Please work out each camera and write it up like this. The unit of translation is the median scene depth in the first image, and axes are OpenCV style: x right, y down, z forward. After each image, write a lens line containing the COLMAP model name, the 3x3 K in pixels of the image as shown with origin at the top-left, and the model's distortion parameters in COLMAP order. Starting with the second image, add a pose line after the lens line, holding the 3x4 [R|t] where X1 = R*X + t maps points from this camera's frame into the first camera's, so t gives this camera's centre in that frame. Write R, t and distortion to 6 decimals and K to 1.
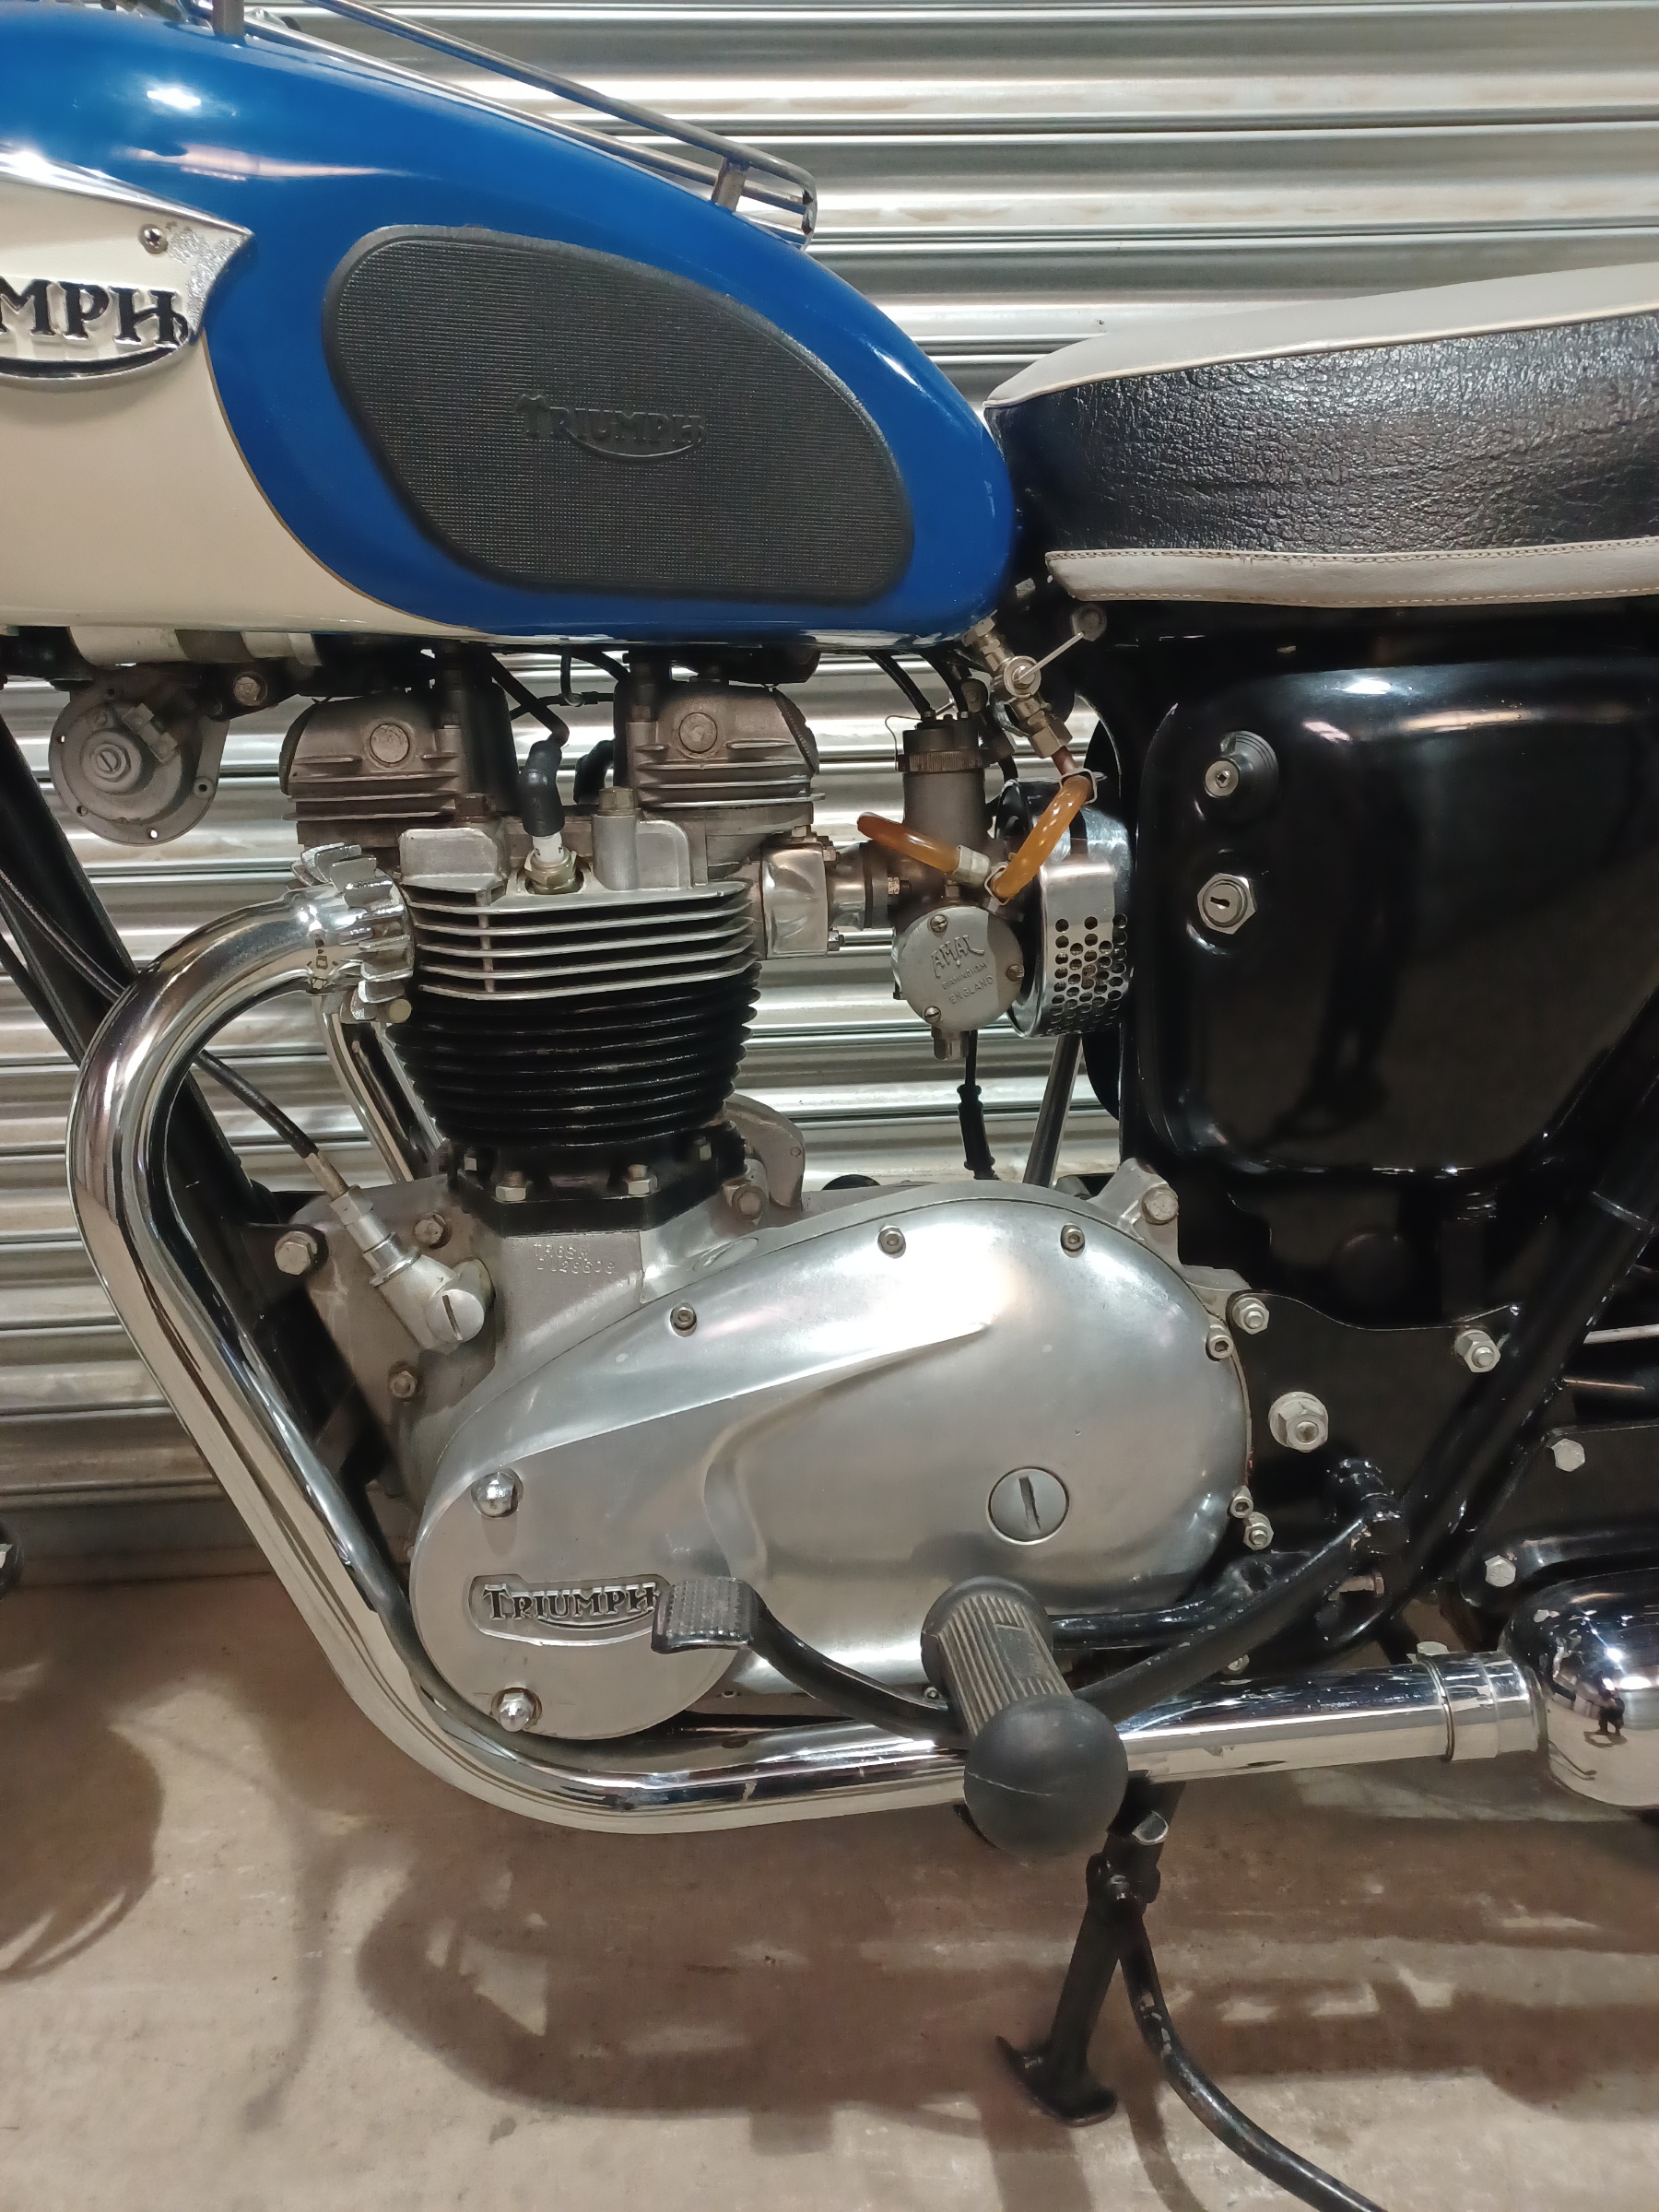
lens RADIAL K [[1615.5, 0, 842.8], [0, 1615.5, 1113.0], [0, 0, 1]] dist [0.029214, 0.015177]
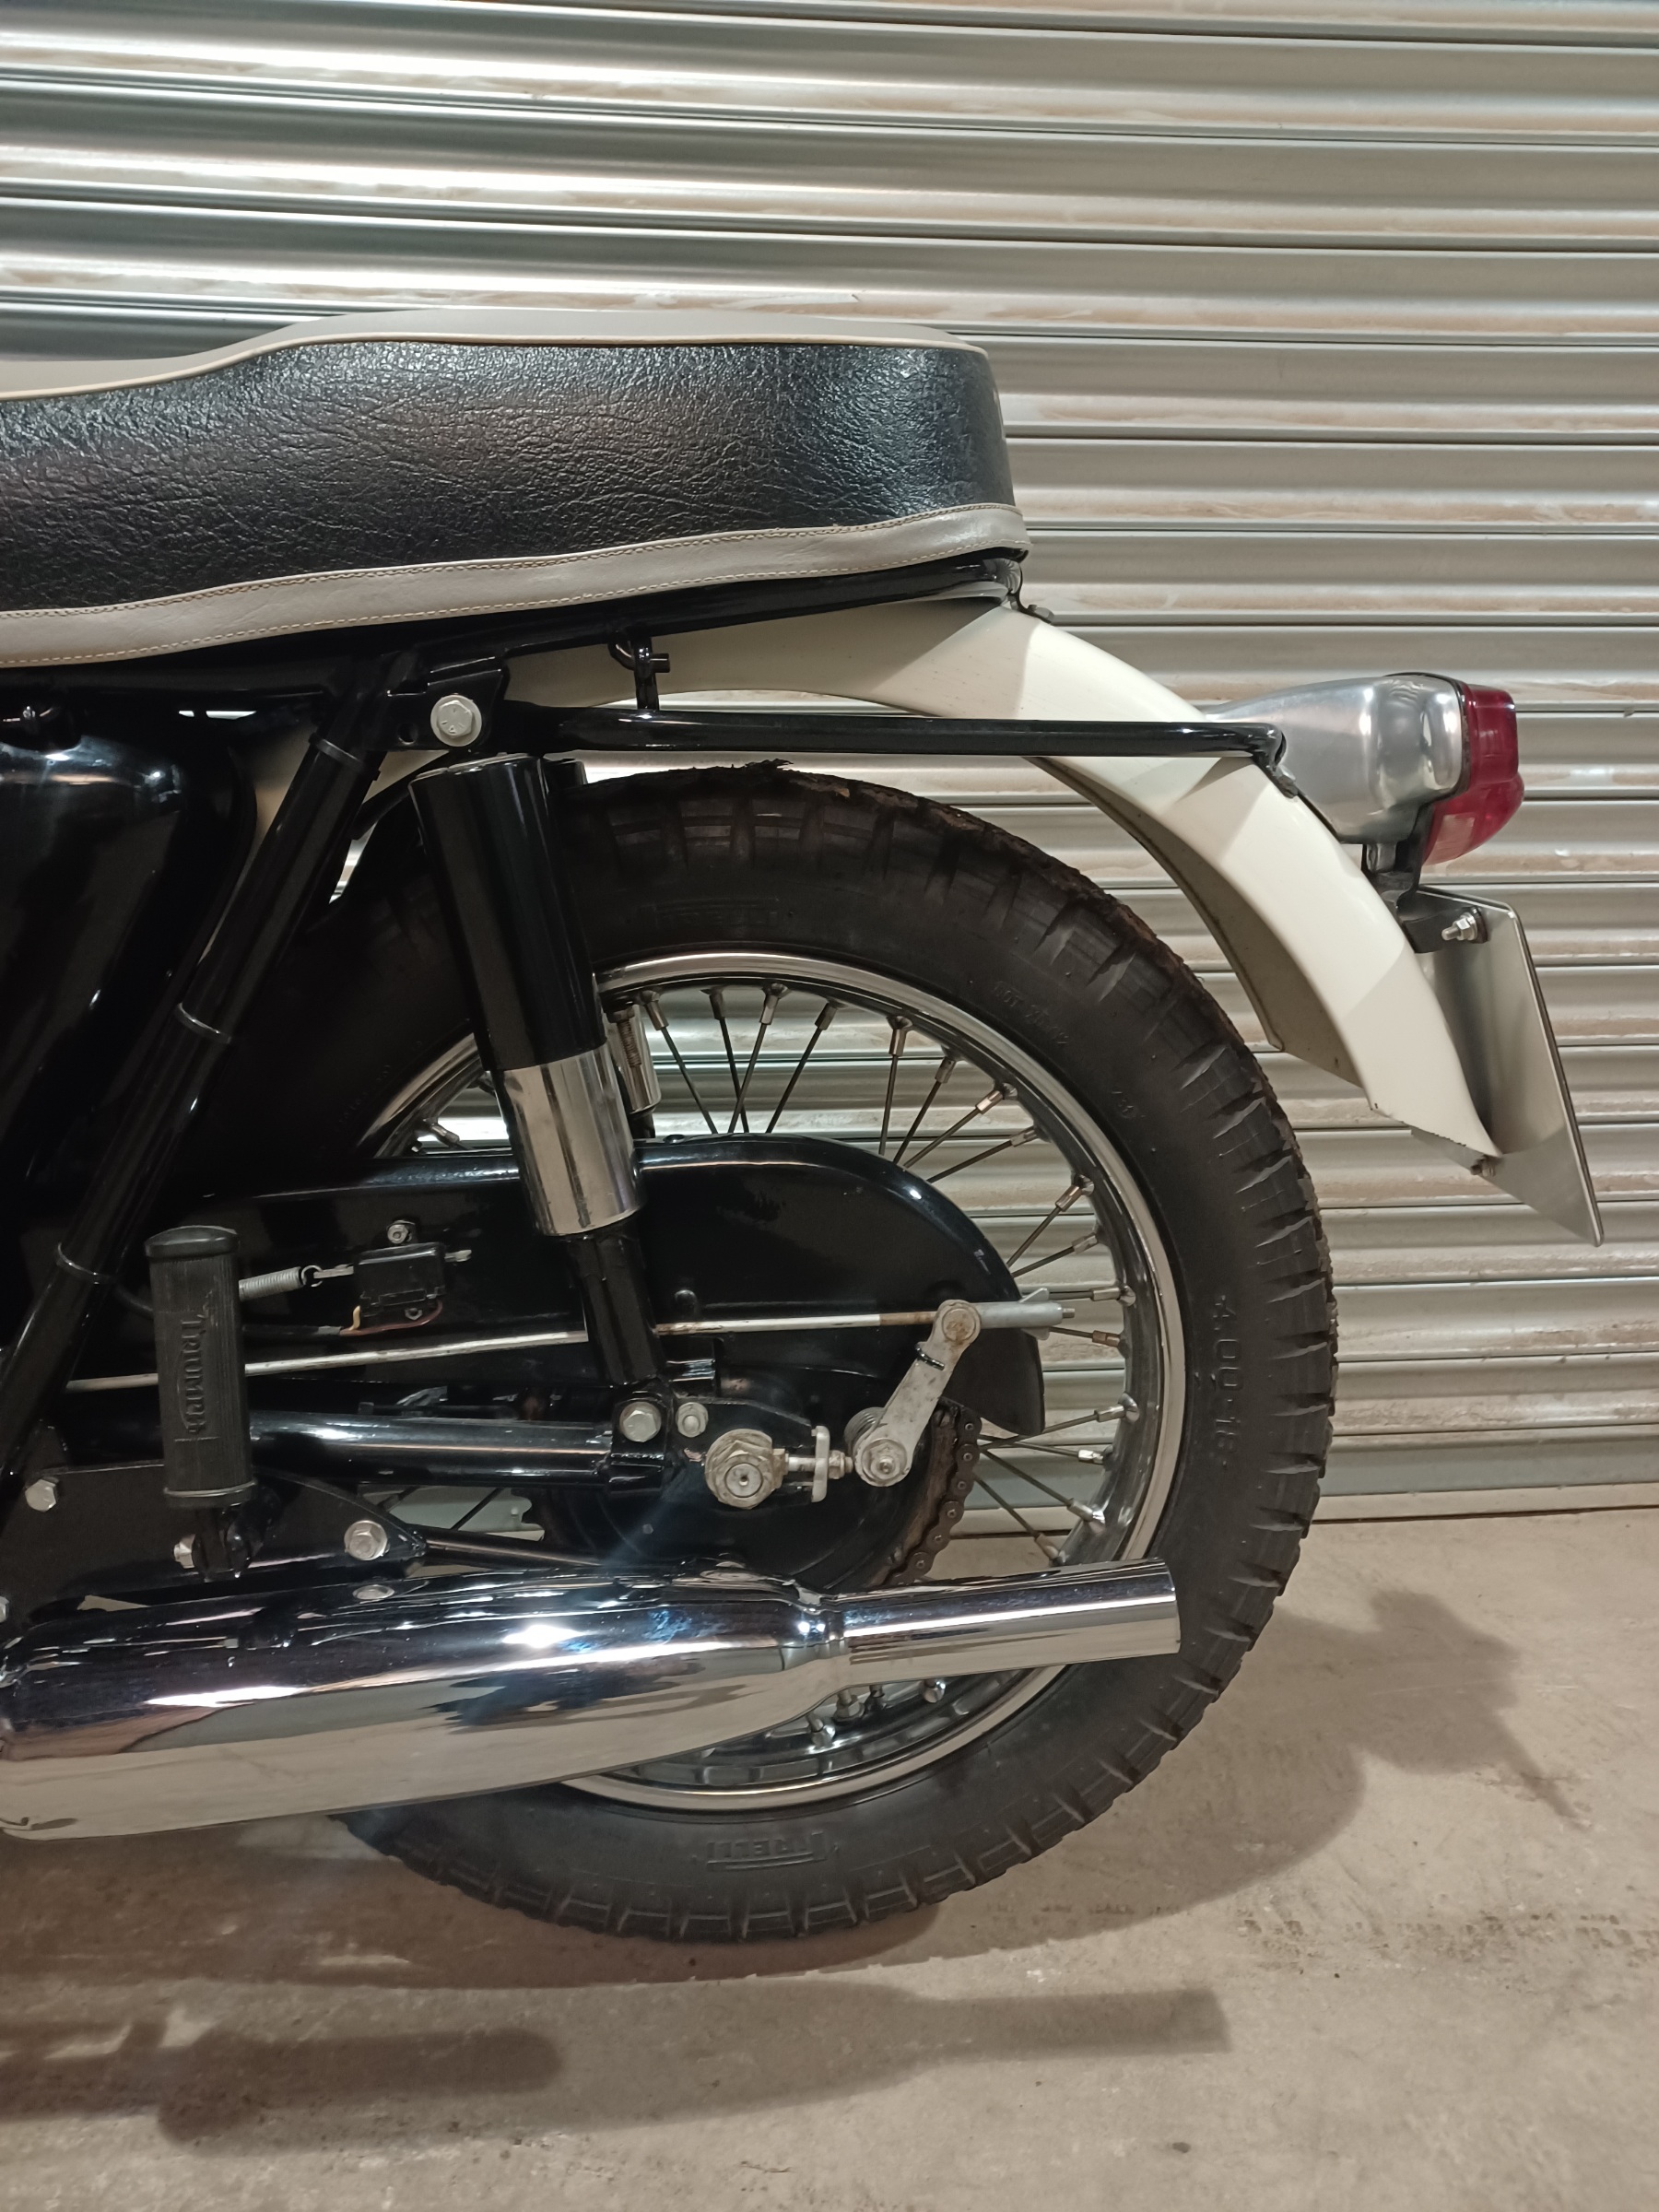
lens RADIAL K [[1615.5, 0, 829.5], [0, 1615.5, 1109.2], [0, 0, 1]] dist [0.029214, 0.015177]
pose [[0.999638, 0.015480, 0.021996, 0.711714], [-0.014906, 0.999550, -0.026021, -0.007481], [-0.022389, 0.025683, 0.999419, -0.027008]]
